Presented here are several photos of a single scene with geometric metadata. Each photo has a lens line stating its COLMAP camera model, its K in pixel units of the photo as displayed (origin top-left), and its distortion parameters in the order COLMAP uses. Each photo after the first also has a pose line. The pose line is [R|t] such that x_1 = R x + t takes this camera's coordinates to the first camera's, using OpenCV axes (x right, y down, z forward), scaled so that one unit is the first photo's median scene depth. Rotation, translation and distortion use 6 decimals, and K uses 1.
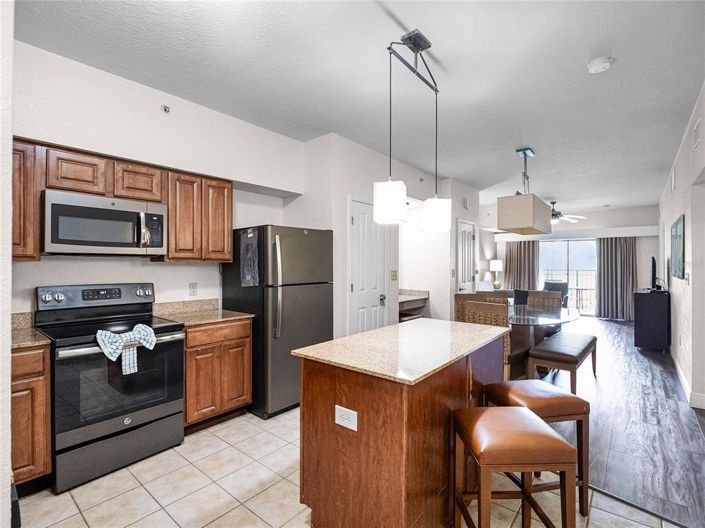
lens RADIAL K [[343.4, 0, 355.0], [0, 343.4, 262.4], [0, 0, 1]] dist [-0.010015, -0.002477]
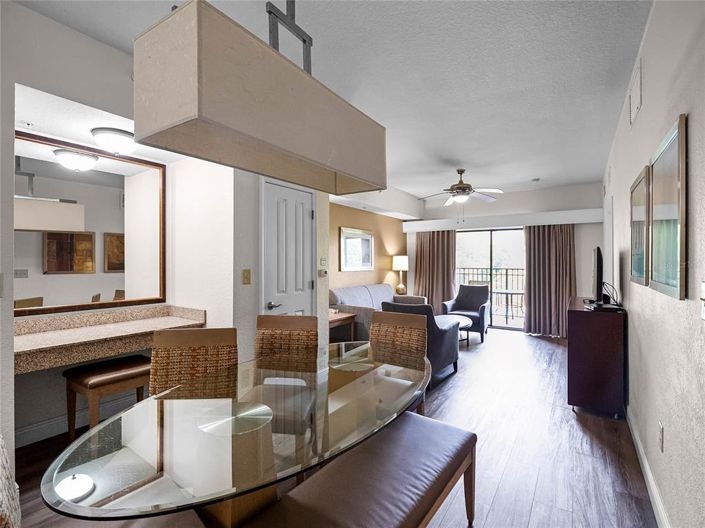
lens RADIAL K [[343.4, 0, 352.6], [0, 343.4, 261.1], [0, 0, 1]] dist [-0.010015, -0.002477]
pose [[0.994321, -0.000259, 0.106423, 0.272490], [0.000157, 1.000000, 0.000975, 0.004333], [-0.106423, -0.000953, 0.994320, 0.319578]]
